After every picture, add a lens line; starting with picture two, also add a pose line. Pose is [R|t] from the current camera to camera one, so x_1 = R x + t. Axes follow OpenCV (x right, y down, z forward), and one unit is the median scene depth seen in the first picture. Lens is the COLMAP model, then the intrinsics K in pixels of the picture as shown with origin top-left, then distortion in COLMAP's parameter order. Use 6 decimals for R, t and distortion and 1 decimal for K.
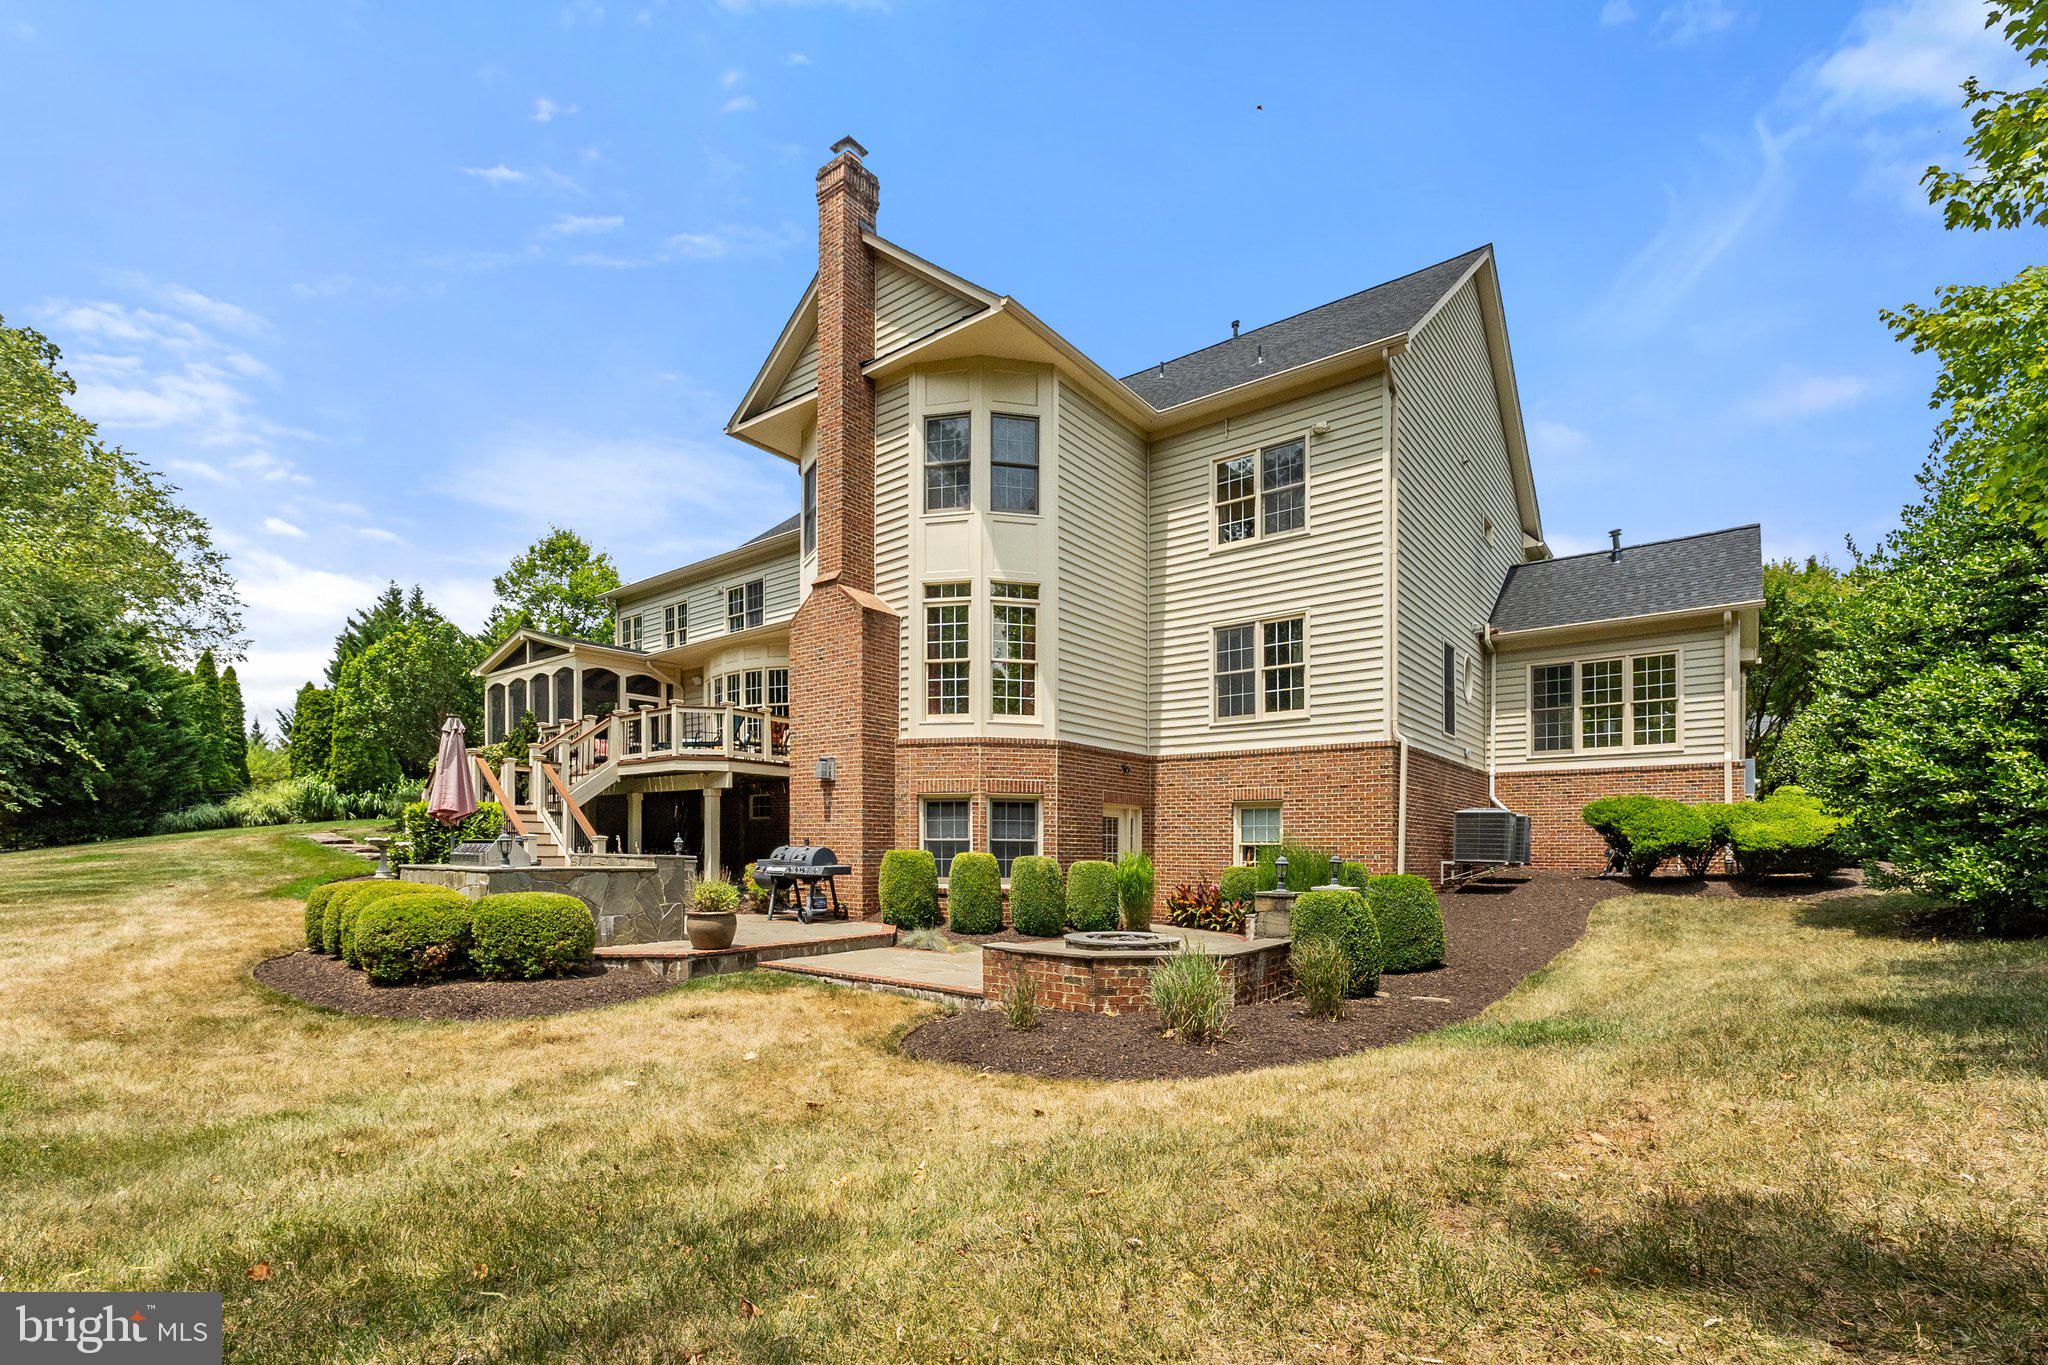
lens RADIAL K [[888.4, 0, 1029.9], [0, 888.4, 840.9], [0, 0, 1]] dist [-0.002888, -0.000316]
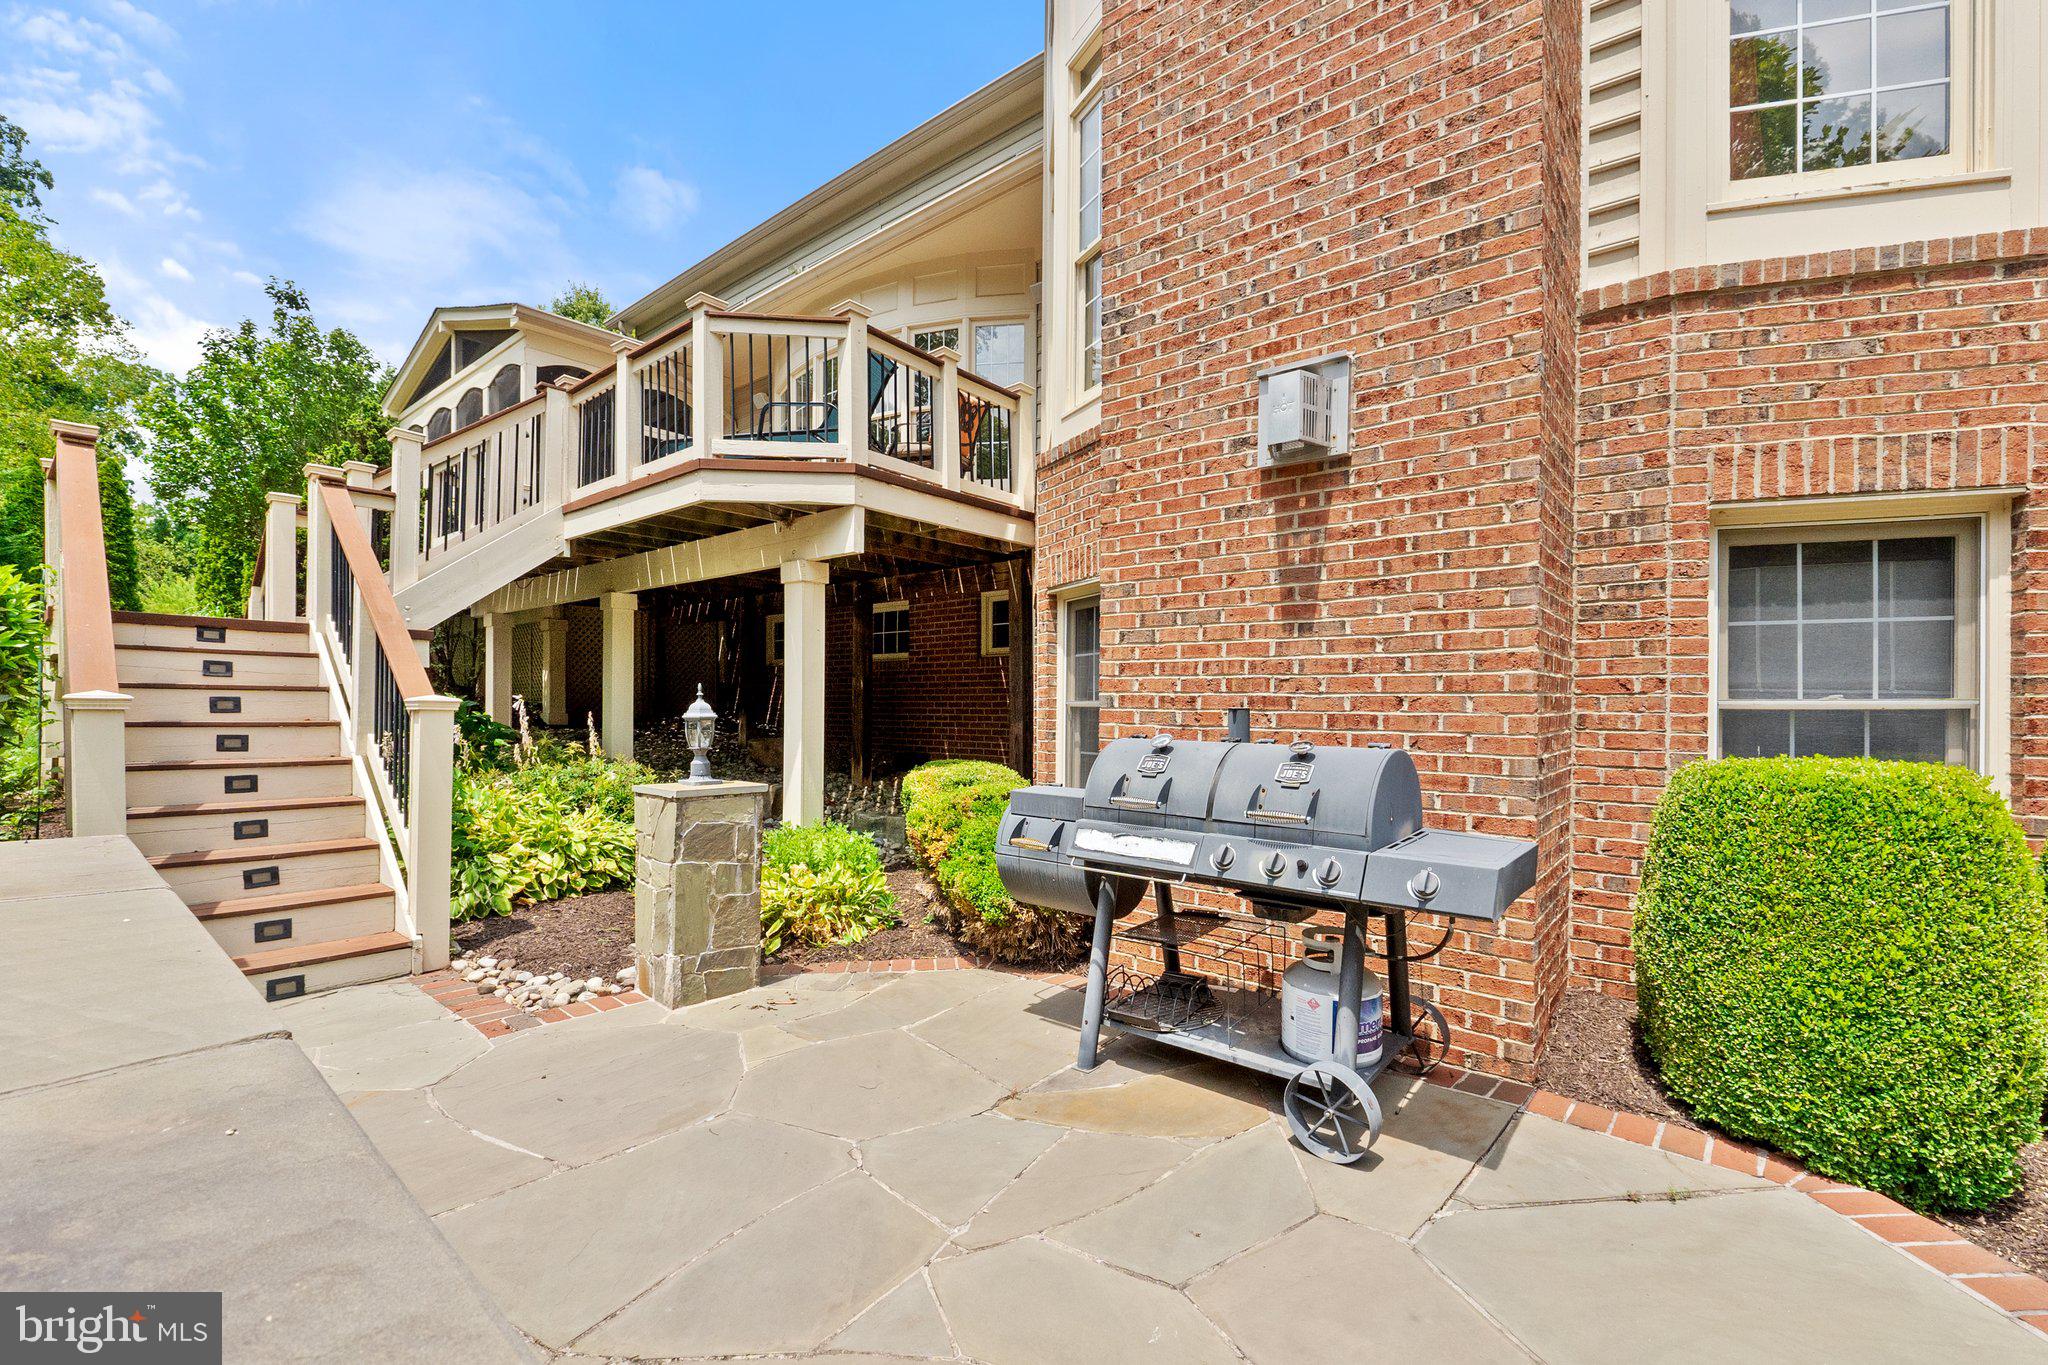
lens RADIAL K [[866.9, 0, 1037.9], [0, 866.9, 714.6], [0, 0, 1]] dist [-0.009559, 0.001218]
pose [[0.998971, -0.001970, -0.045309, -0.129892], [0.002838, 0.999814, 0.019088, -0.001488], [0.045263, -0.019197, 0.998791, 0.343993]]
